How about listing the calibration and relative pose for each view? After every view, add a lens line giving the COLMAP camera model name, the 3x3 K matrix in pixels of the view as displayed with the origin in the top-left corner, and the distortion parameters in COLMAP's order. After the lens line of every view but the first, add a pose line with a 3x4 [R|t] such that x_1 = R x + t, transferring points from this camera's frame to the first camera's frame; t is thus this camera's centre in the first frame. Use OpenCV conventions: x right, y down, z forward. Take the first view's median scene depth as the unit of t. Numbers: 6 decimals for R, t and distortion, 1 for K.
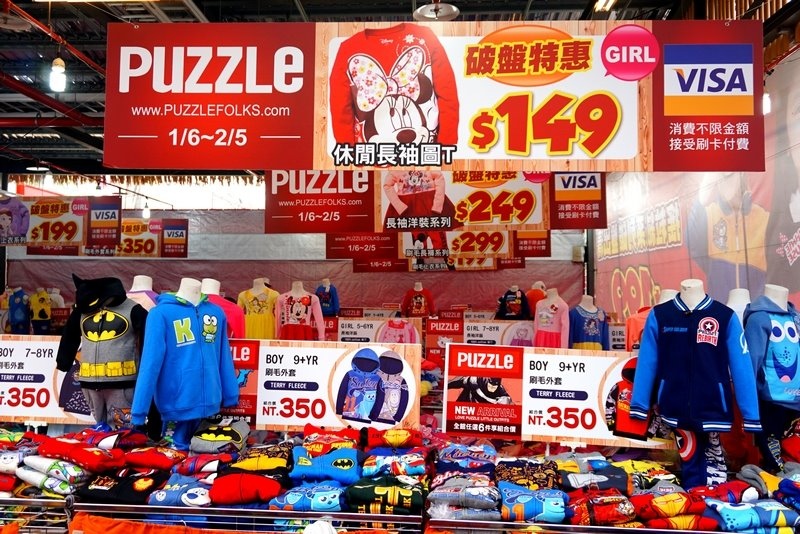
lens RADIAL K [[738.9, 0, 400.0], [0, 738.9, 267.0], [0, 0, 1]] dist [0.007777, 0.014944]
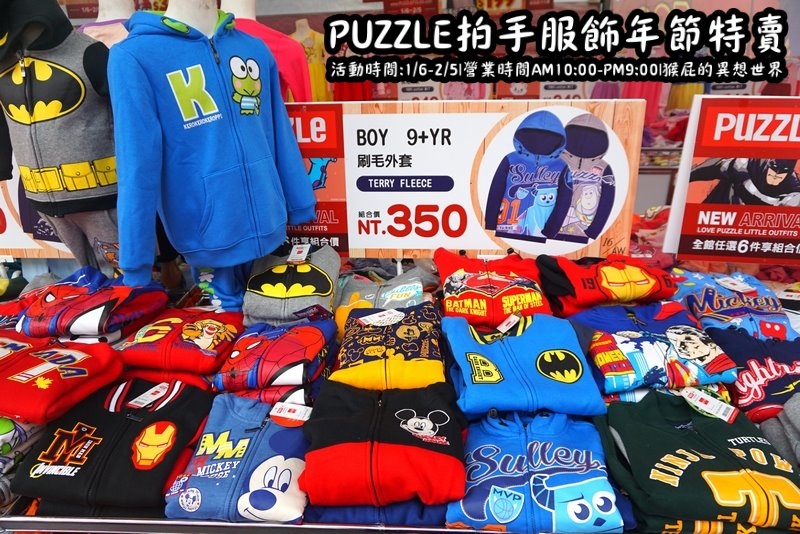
lens RADIAL K [[538.5, 0, 400.0], [0, 538.5, 267.0], [0, 0, 1]] dist [-0.052648, 0.040915]
pose [[0.999140, -0.038980, -0.014124, -0.150434], [0.041337, 0.910326, 0.411822, 0.049567], [-0.003196, -0.412052, 0.911155, 0.608529]]
